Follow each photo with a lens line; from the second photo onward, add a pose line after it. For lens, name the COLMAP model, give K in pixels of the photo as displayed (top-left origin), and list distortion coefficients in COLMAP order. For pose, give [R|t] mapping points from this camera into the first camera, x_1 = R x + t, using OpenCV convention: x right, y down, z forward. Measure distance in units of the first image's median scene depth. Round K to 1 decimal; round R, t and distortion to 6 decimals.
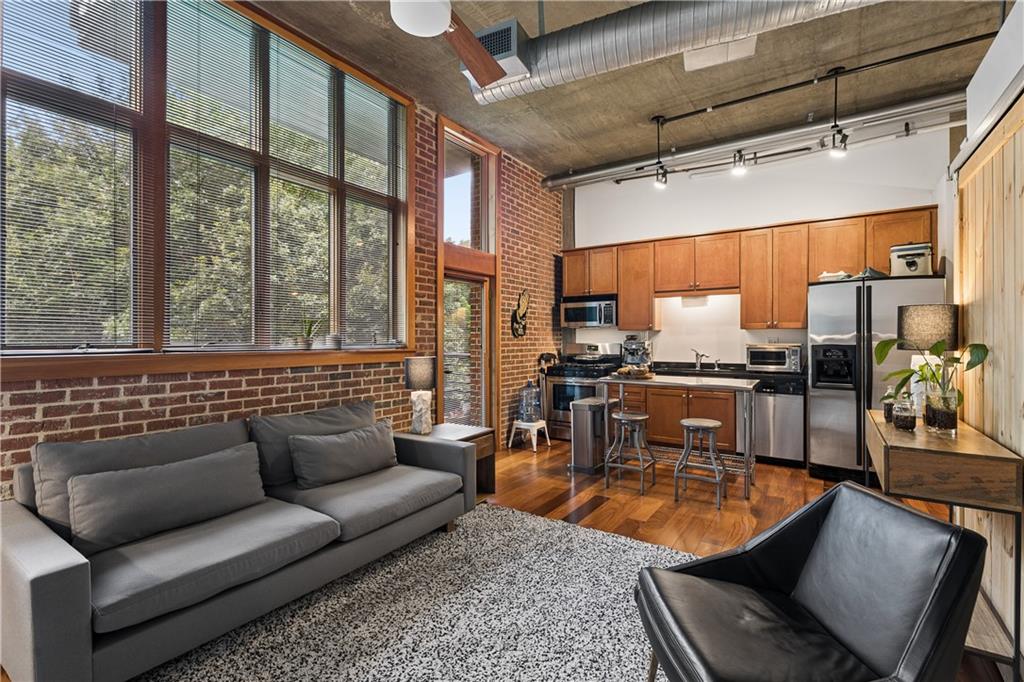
lens RADIAL K [[473.0, 0, 484.5], [0, 473.0, 330.5], [0, 0, 1]] dist [-0.013473, 0.001126]
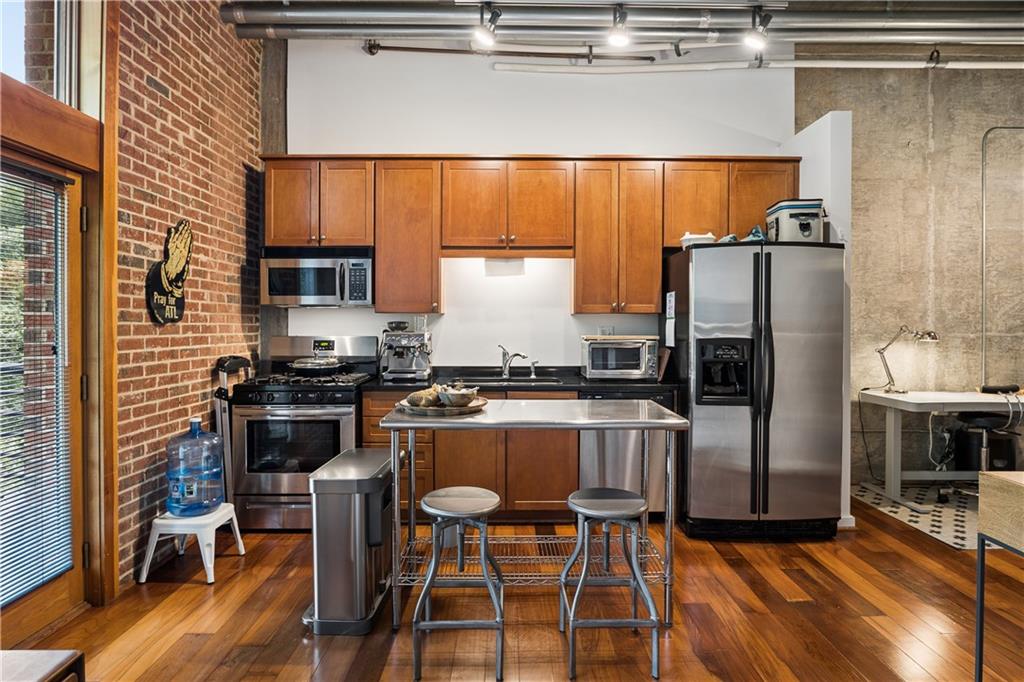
lens RADIAL K [[566.4, 0, 520.3], [0, 566.4, 326.3], [0, 0, 1]] dist [-0.018078, 0.002742]
pose [[0.797348, -0.000688, 0.603520, 0.019203], [-0.012578, 0.999763, 0.017757, 0.001913], [-0.603389, -0.021749, 0.797150, 0.386775]]
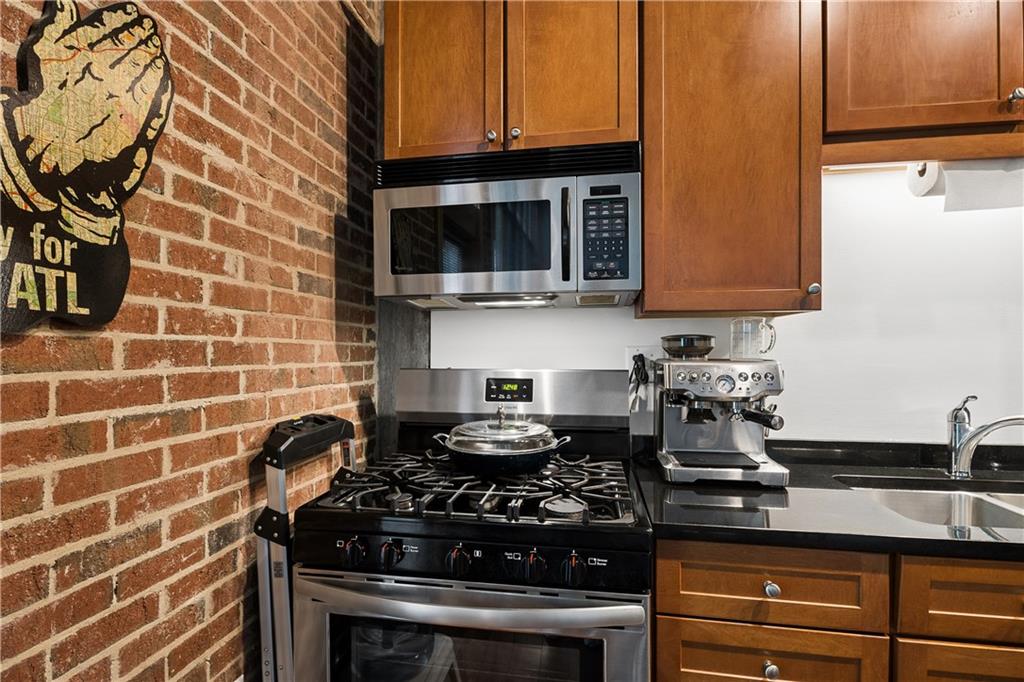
lens RADIAL K [[484.1, 0, 518.4], [0, 484.1, 350.7], [0, 0, 1]] dist [-0.006637, -0.002921]
pose [[0.890150, -0.000644, 0.455667, 0.134019], [-0.007610, 0.999839, 0.016279, 0.015407], [-0.455604, -0.017958, 0.890002, 0.866543]]
